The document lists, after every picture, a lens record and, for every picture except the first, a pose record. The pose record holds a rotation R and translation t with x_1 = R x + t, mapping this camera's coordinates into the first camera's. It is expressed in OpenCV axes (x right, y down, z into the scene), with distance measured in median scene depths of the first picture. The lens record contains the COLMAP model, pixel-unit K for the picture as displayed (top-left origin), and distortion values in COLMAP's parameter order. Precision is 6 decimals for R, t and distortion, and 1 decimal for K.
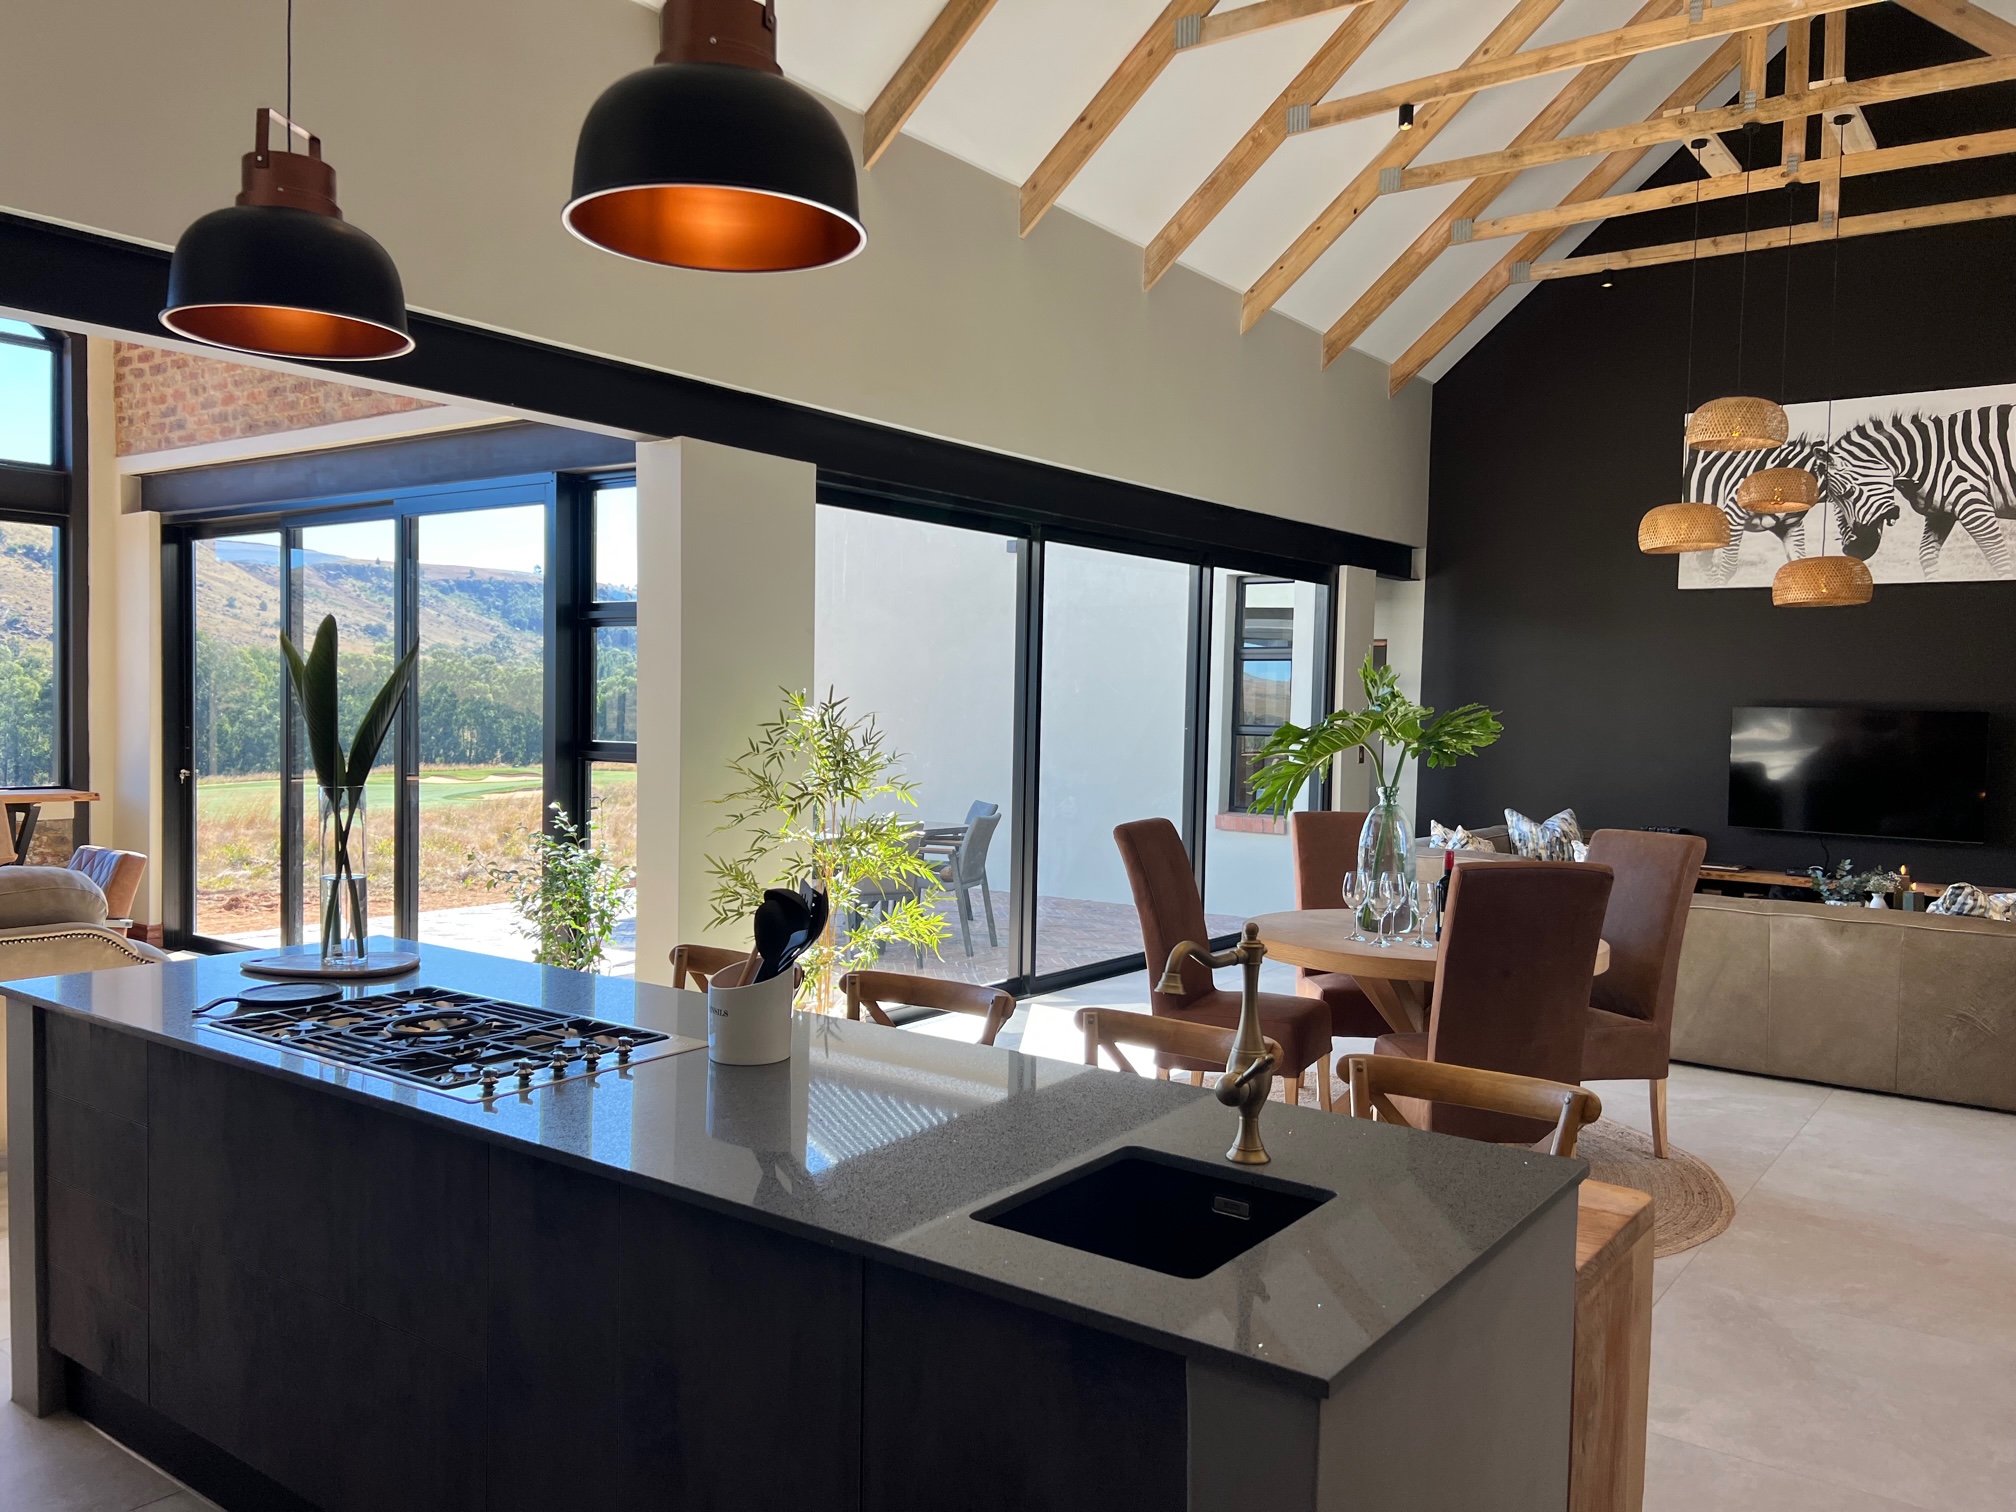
lens RADIAL K [[1524.9, 0, 997.8], [0, 1524.9, 767.4], [0, 0, 1]] dist [0.033185, -0.045227]
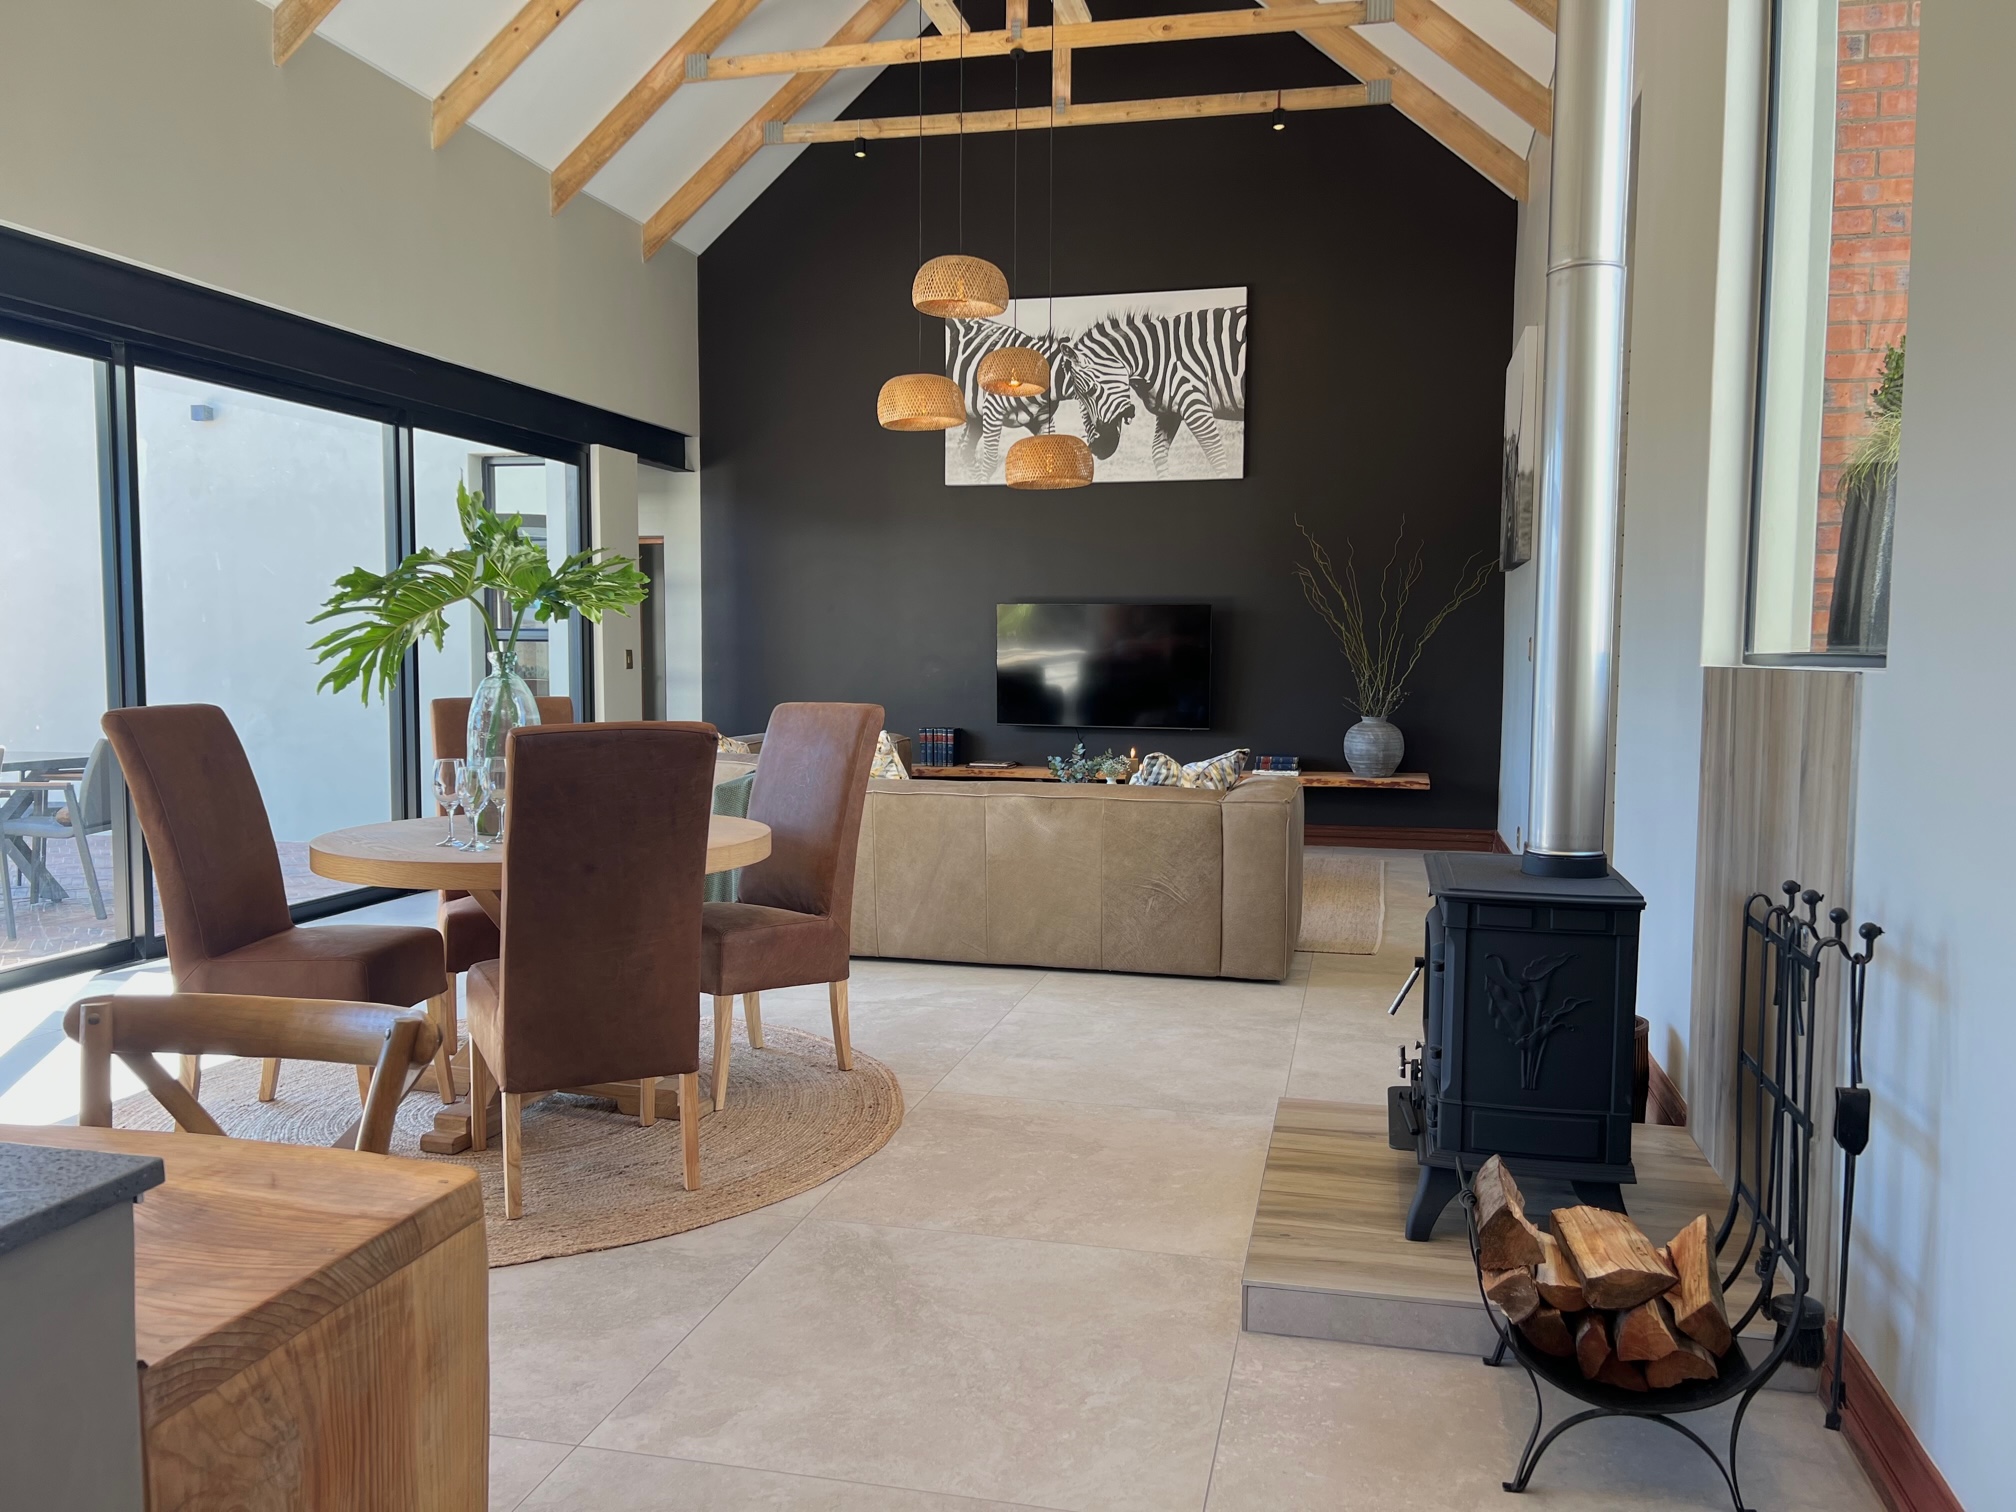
lens RADIAL K [[1524.9, 0, 1014.0], [0, 1524.9, 761.1], [0, 0, 1]] dist [0.033185, -0.045227]
pose [[0.916381, -0.041647, 0.398134, 0.102935], [0.026643, 0.998713, 0.043147, 0.024243], [-0.399419, -0.028931, 0.916312, 0.092410]]
